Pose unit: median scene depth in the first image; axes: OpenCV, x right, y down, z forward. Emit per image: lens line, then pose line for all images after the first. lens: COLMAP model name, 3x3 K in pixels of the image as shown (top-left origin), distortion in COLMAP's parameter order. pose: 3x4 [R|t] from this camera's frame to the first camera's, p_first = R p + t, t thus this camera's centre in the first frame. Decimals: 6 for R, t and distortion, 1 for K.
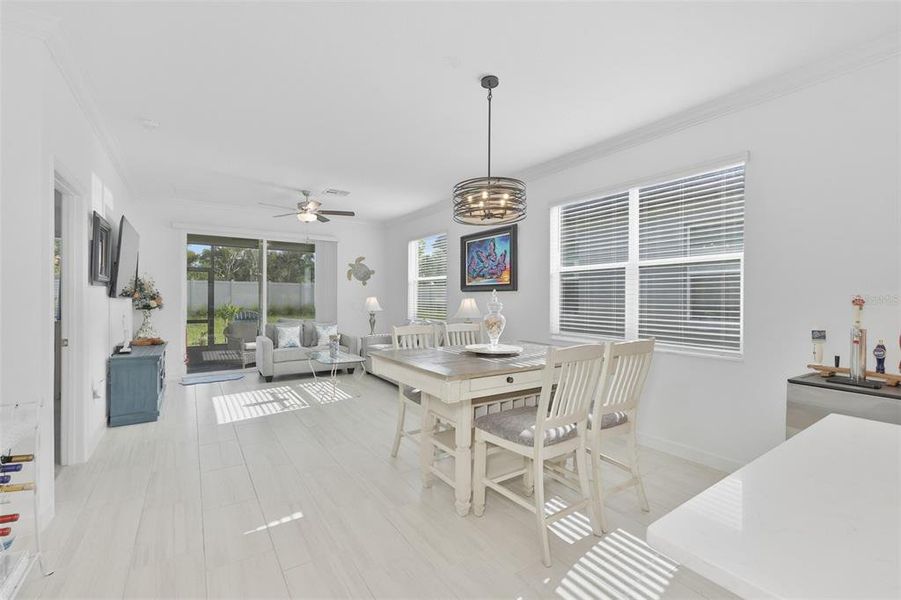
lens RADIAL K [[387.4, 0, 444.7], [0, 387.4, 301.2], [0, 0, 1]] dist [0.000232, 0.000059]
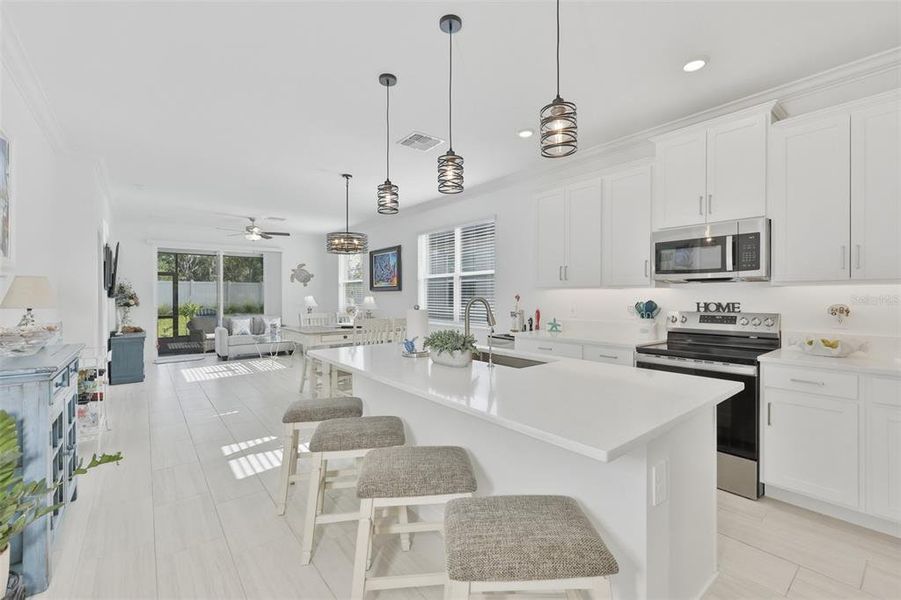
lens RADIAL K [[390.6, 0, 449.7], [0, 390.6, 296.3], [0, 0, 1]] dist [0.000271, 0.000038]
pose [[0.996394, -0.007539, 0.084506, 0.206248], [0.008046, 0.999952, -0.005657, 0.003008], [-0.084459, 0.006317, 0.996407, -0.406421]]
